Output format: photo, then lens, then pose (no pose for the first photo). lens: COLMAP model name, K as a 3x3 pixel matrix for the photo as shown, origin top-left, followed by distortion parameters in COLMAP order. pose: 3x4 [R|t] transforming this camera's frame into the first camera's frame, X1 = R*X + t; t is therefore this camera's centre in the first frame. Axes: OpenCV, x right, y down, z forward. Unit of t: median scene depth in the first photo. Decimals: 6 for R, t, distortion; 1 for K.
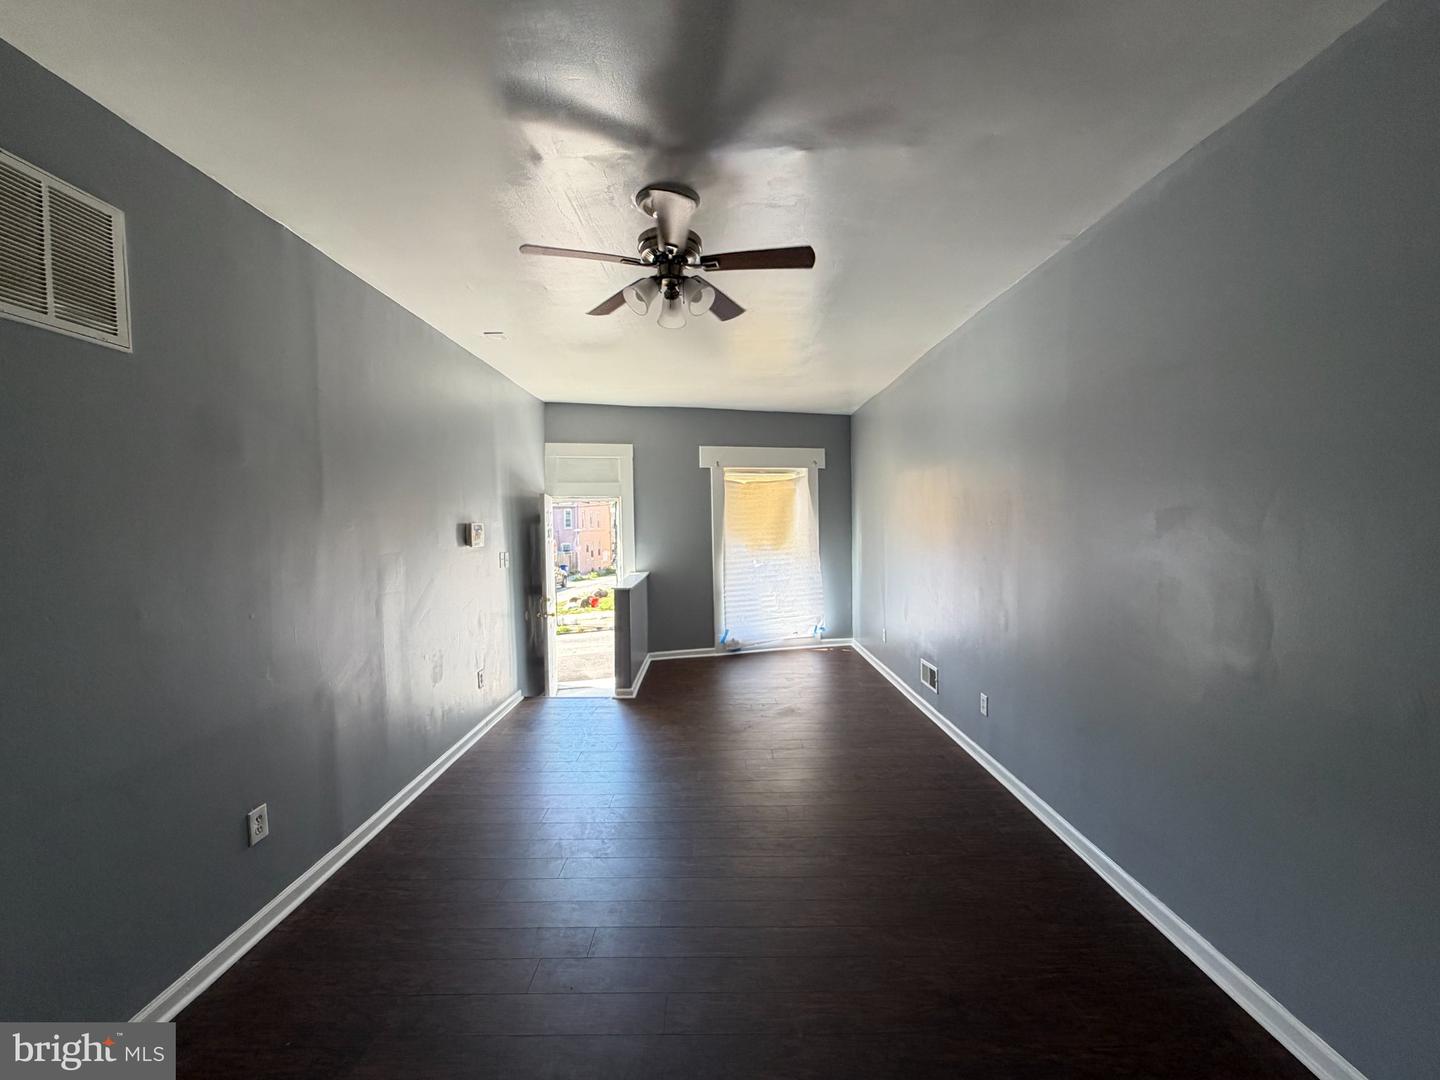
lens RADIAL K [[573.2, 0, 721.0], [0, 573.2, 541.4], [0, 0, 1]] dist [0.000443, 0.000201]
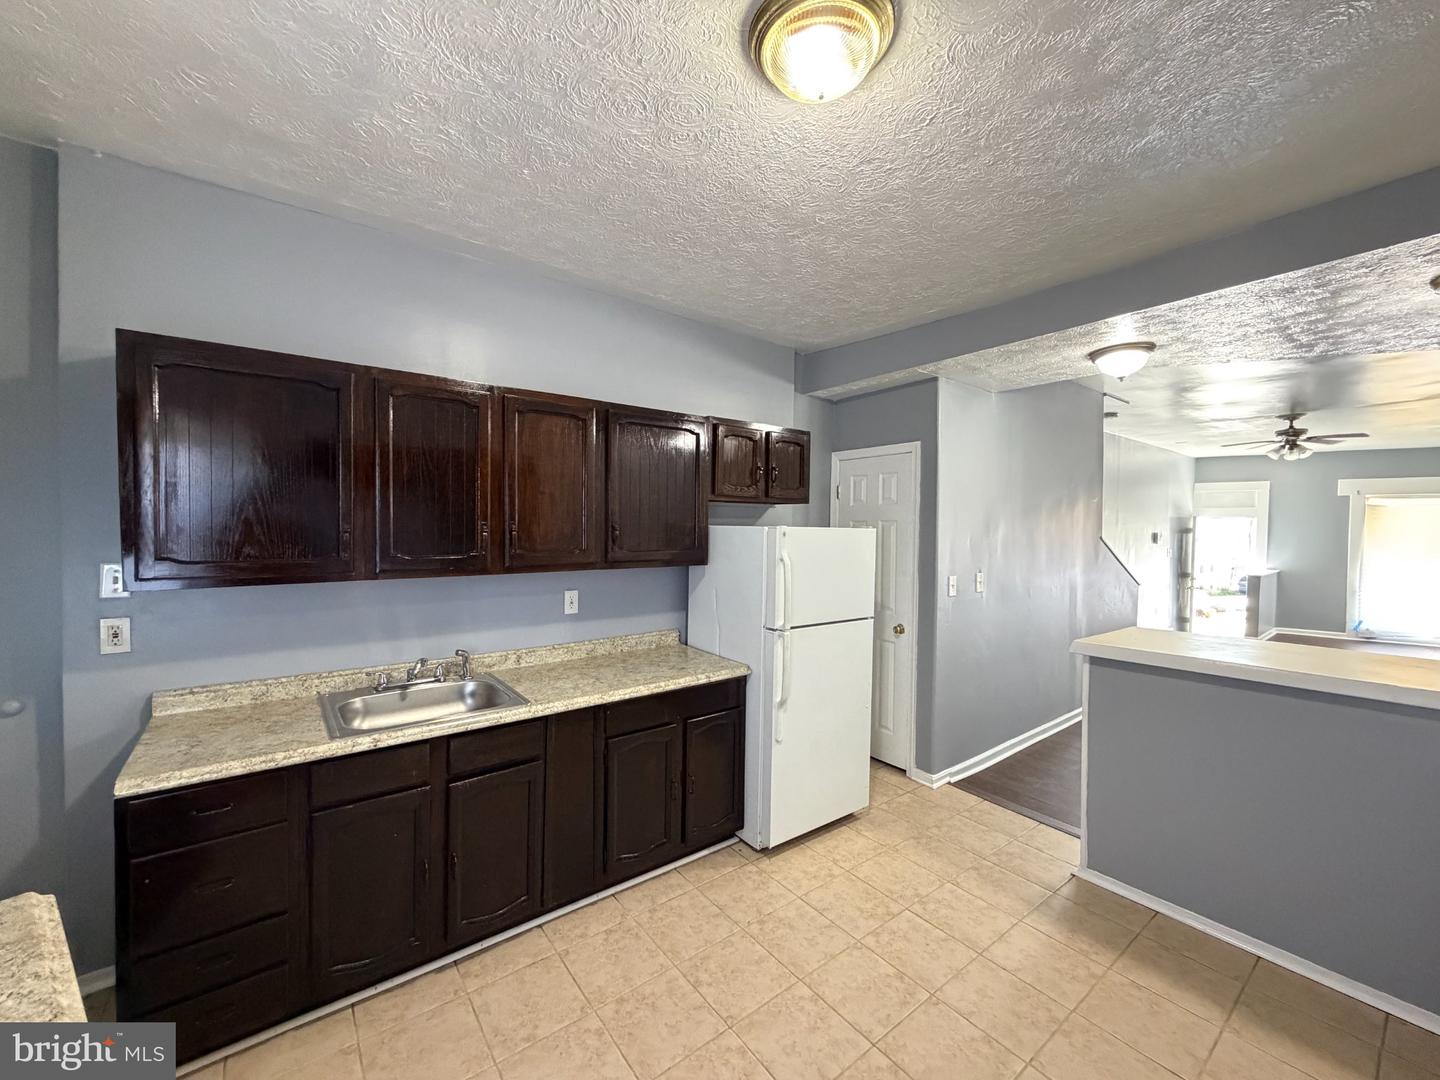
lens RADIAL K [[573.2, 0, 714.5], [0, 573.2, 541.2], [0, 0, 1]] dist [0.000443, 0.000201]
pose [[0.603514, 0.045908, -0.796030, 0.157496], [-0.050971, 0.998520, 0.018942, 0.026063], [0.795722, 0.029143, 0.604961, -0.978895]]
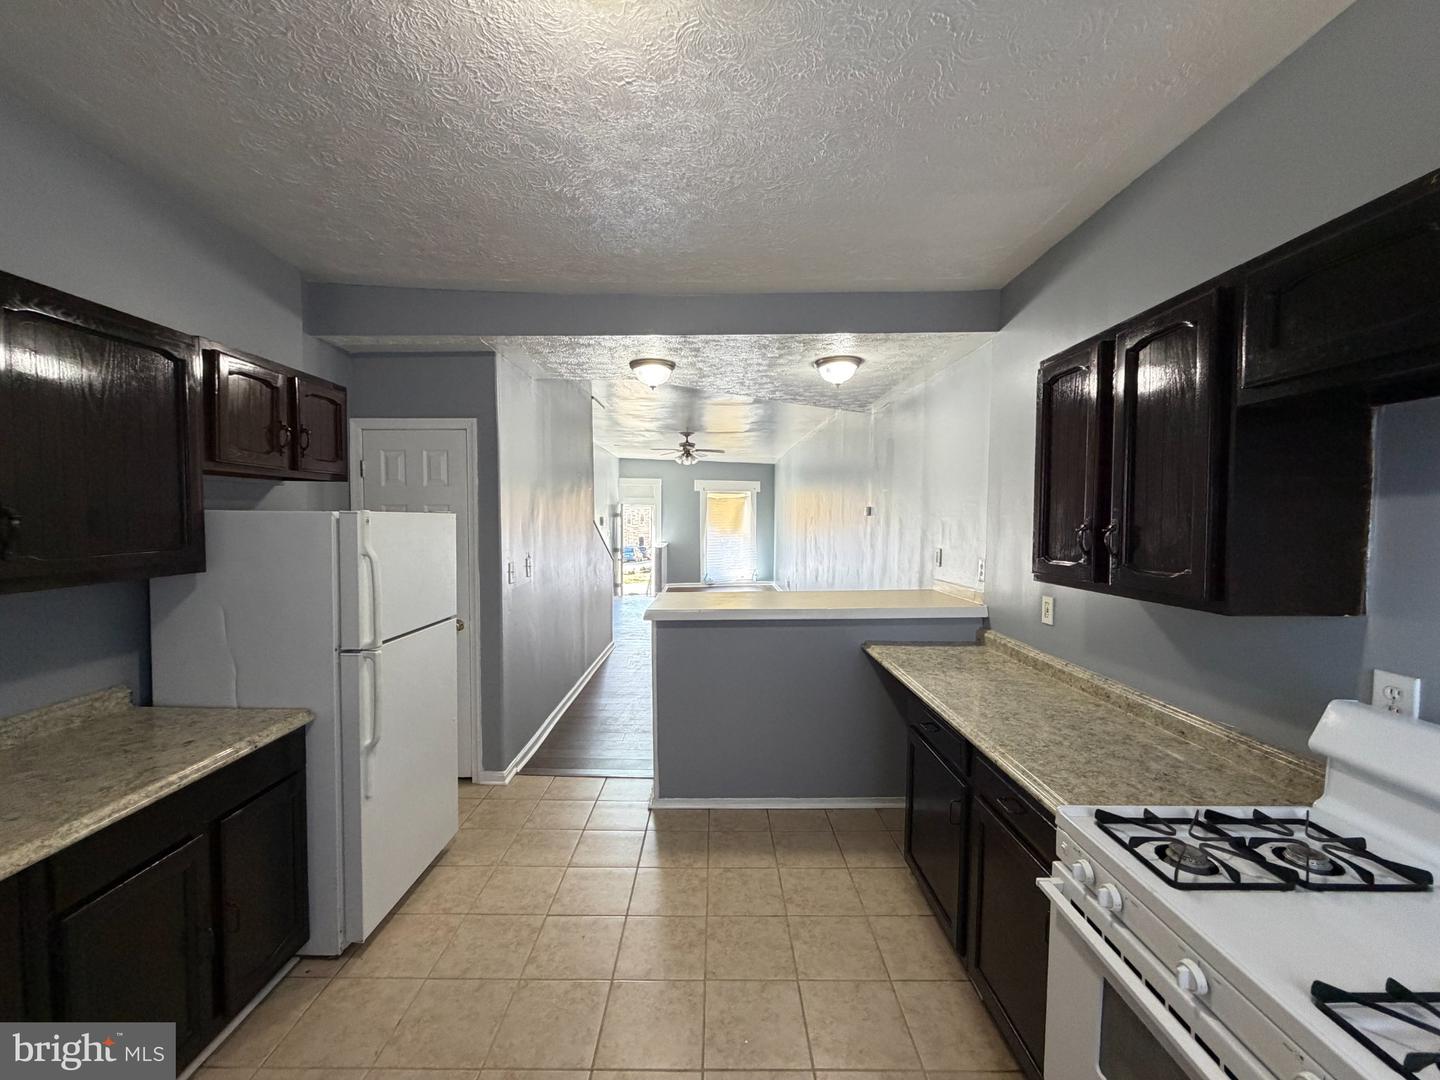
lens RADIAL K [[573.2, 0, 714.2], [0, 573.2, 540.1], [0, 0, 1]] dist [0.000443, 0.000201]
pose [[0.999760, 0.021863, -0.001646, 0.036934], [-0.021855, 0.999750, 0.004760, 0.031369], [0.001750, -0.004723, 0.999987, -0.999385]]
